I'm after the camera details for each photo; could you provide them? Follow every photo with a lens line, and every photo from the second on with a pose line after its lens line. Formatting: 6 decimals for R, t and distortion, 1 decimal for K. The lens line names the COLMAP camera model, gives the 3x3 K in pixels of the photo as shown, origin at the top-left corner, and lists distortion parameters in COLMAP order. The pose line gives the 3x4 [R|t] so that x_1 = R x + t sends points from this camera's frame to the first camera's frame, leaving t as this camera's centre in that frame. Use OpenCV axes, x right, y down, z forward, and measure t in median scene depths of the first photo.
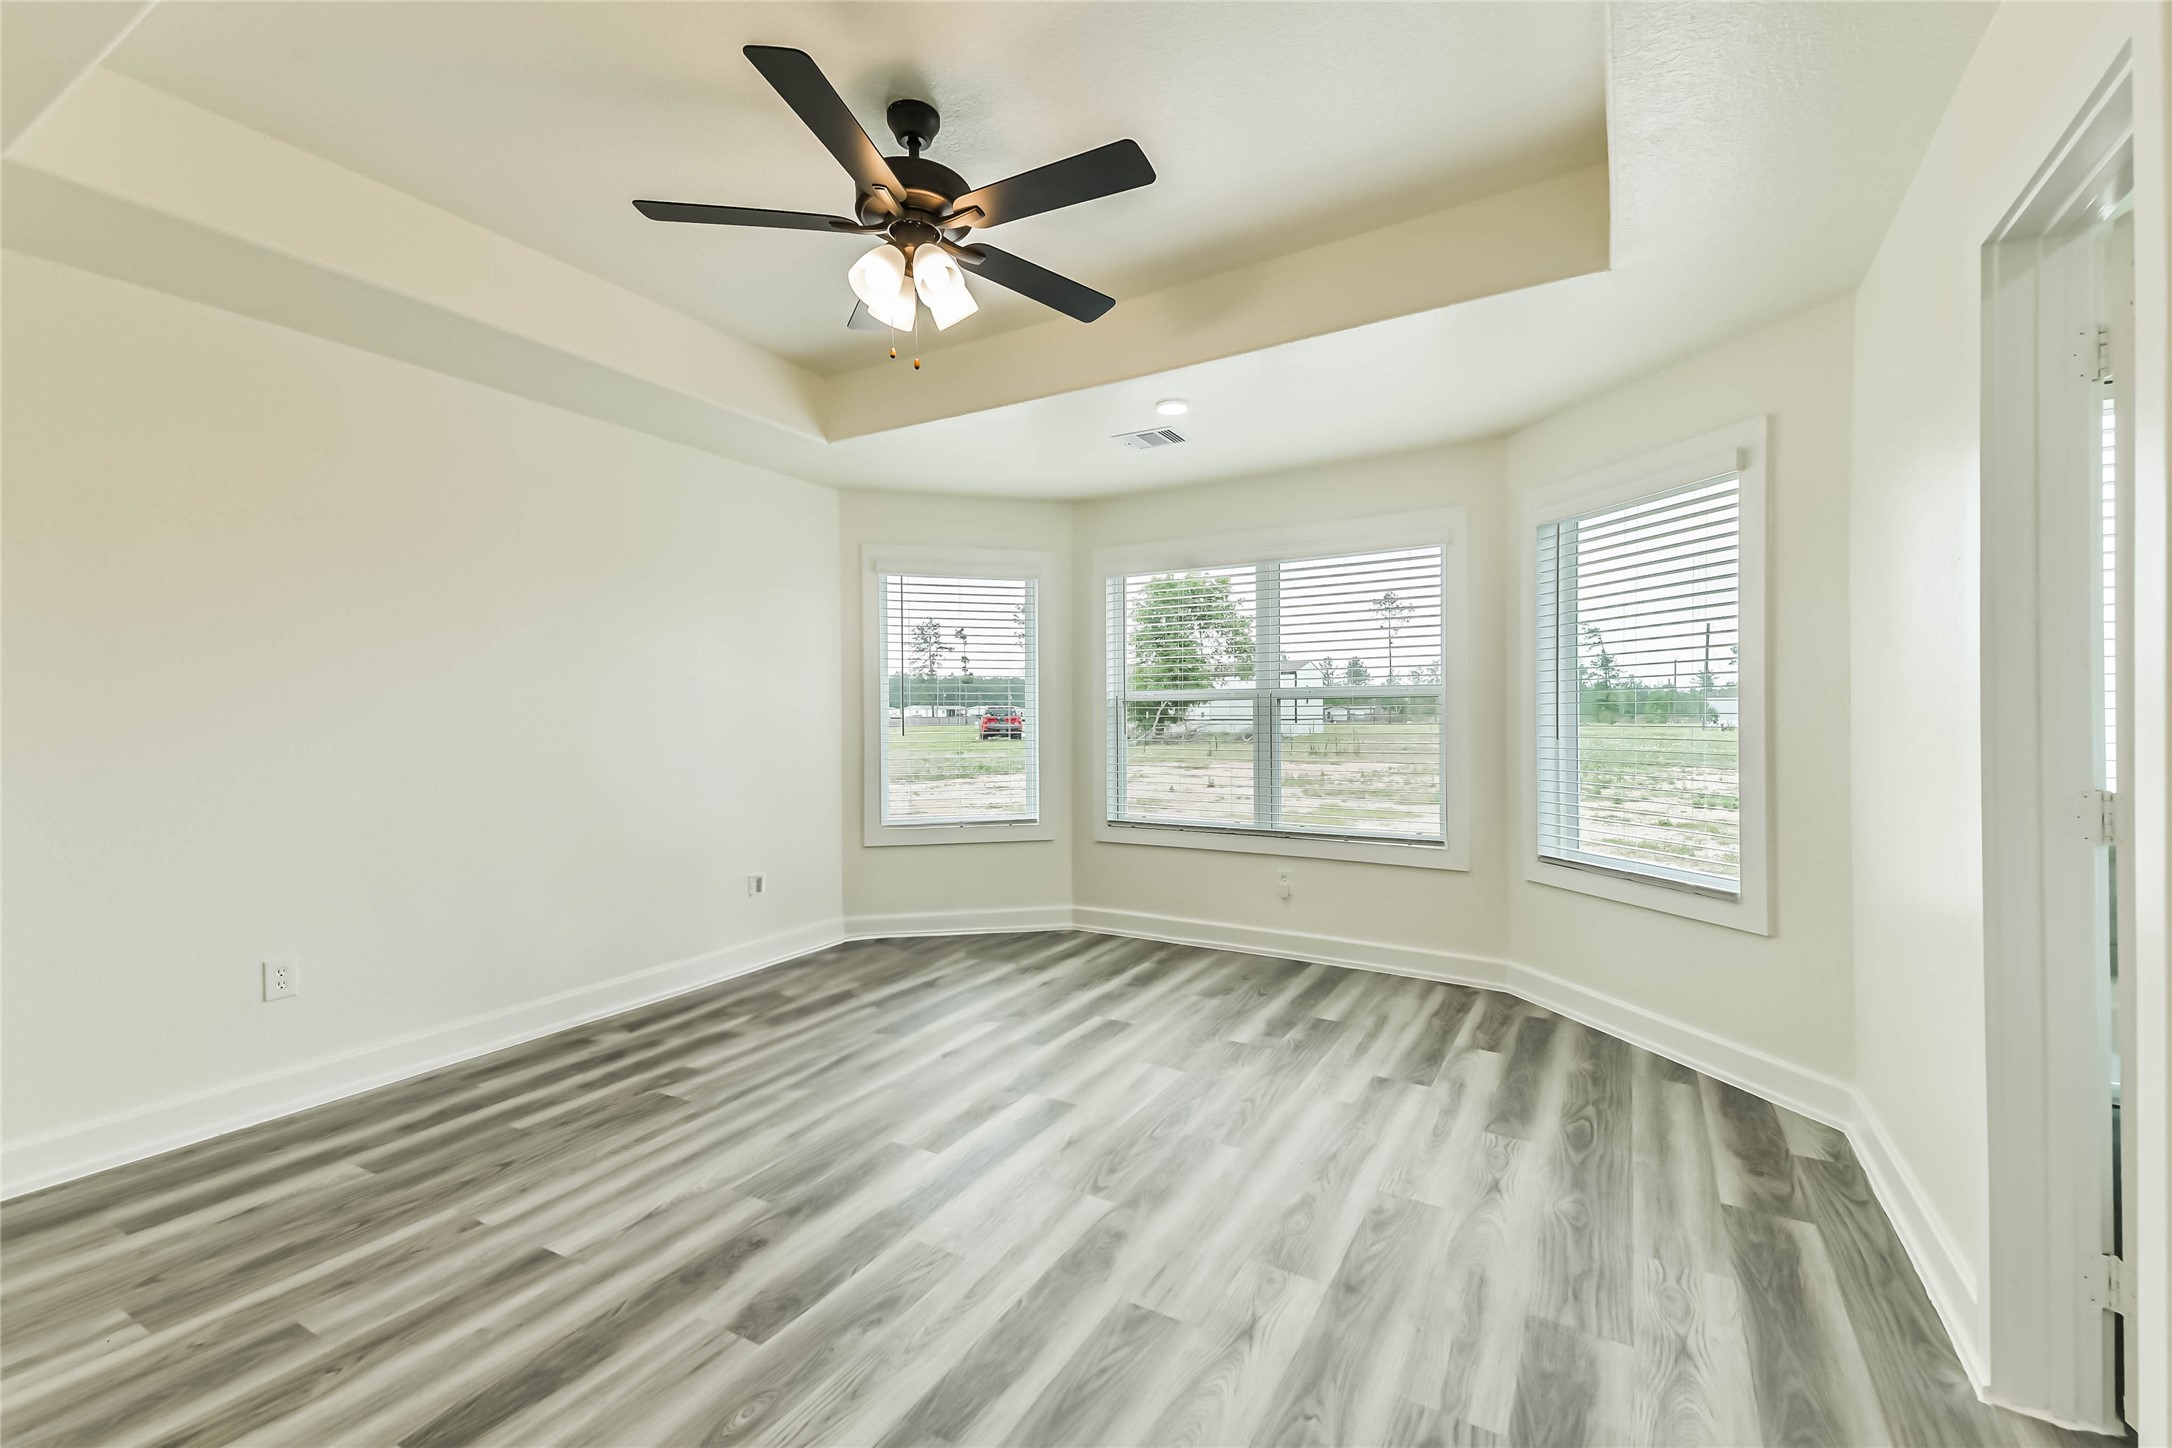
lens RADIAL K [[936.5, 0, 1084.9], [0, 936.5, 727.0], [0, 0, 1]] dist [0.057879, -0.019717]
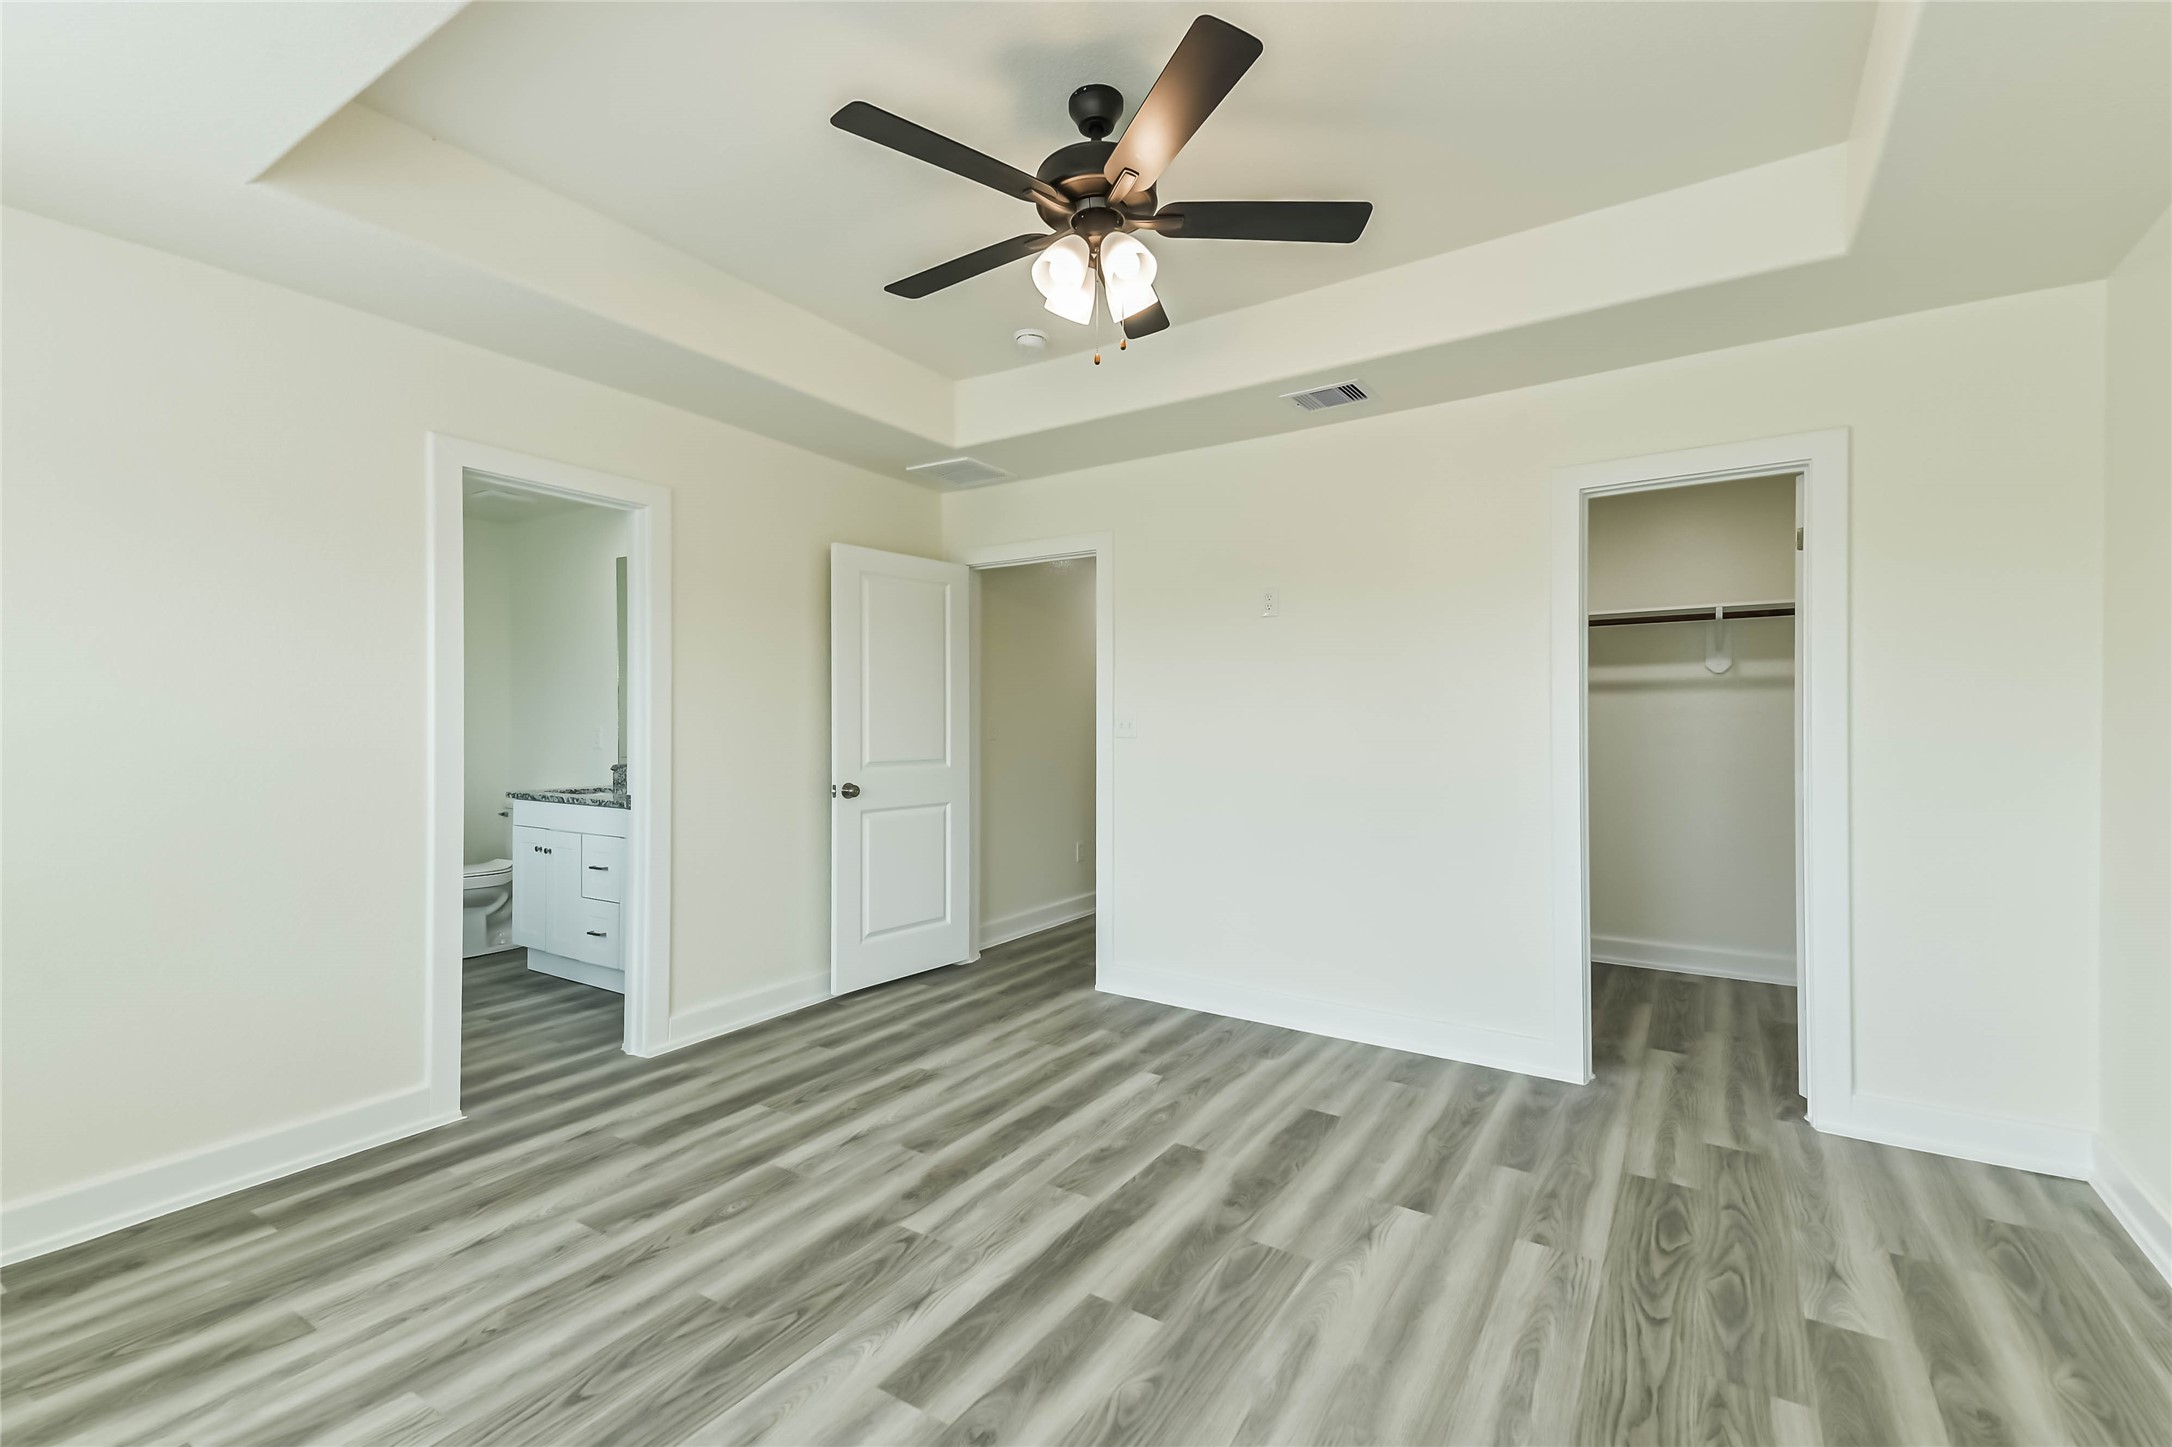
lens RADIAL K [[936.5, 0, 1084.8], [0, 936.5, 717.8], [0, 0, 1]] dist [0.057879, -0.019717]
pose [[-0.999031, 0.005636, 0.043640, -0.212573], [0.006033, 0.999942, 0.008973, -0.034464], [-0.043587, 0.009228, -0.999007, 2.005825]]
